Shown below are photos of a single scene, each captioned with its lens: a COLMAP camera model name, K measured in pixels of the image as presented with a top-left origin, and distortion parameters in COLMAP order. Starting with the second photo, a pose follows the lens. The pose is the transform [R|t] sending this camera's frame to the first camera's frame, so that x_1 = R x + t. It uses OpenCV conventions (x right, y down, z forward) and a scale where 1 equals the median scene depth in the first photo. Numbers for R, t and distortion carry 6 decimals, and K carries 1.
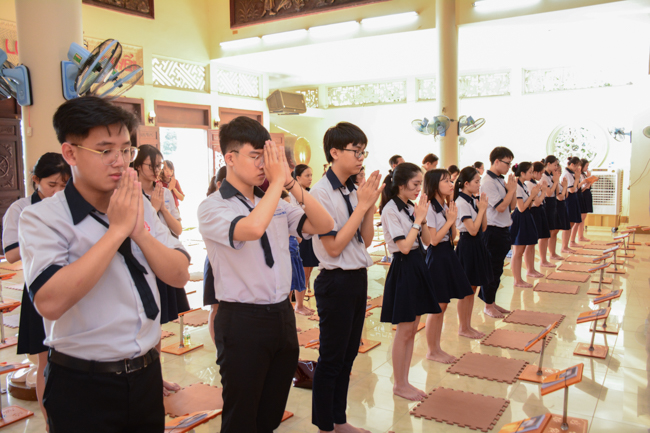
lens RADIAL K [[569.1, 0, 325.0], [0, 569.1, 216.5], [0, 0, 1]] dist [-0.013322, -0.004375]
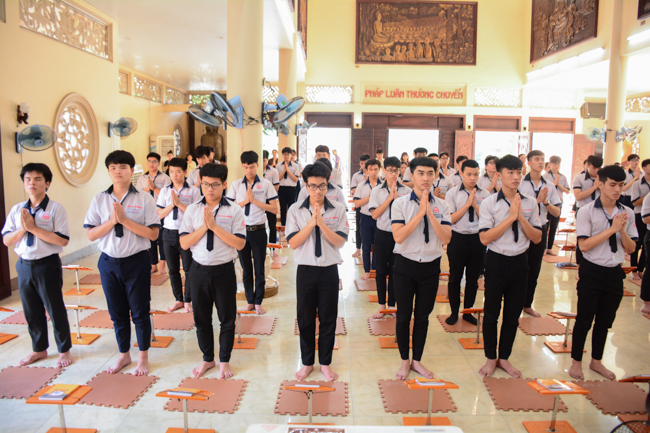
lens RADIAL K [[503.8, 0, 325.0], [0, 503.8, 216.5], [0, 0, 1]] dist [-0.155037, 0.099760]
pose [[0.532520, 0.137324, -0.835203, 0.646825], [-0.097199, 0.990145, 0.100826, -0.018208], [0.840818, 0.027489, 0.540620, -0.103715]]
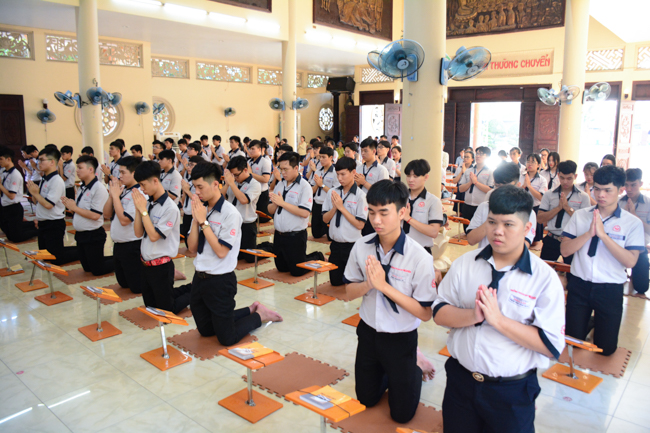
lens RADIAL K [[503.8, 0, 325.0], [0, 503.8, 216.5], [0, 0, 1]] dist [-0.155037, 0.099760]
pose [[-0.129868, 0.190478, -0.973063, 0.959319], [-0.090565, 0.974994, 0.202943, -0.067500], [0.987387, 0.114481, -0.109370, 0.547962]]
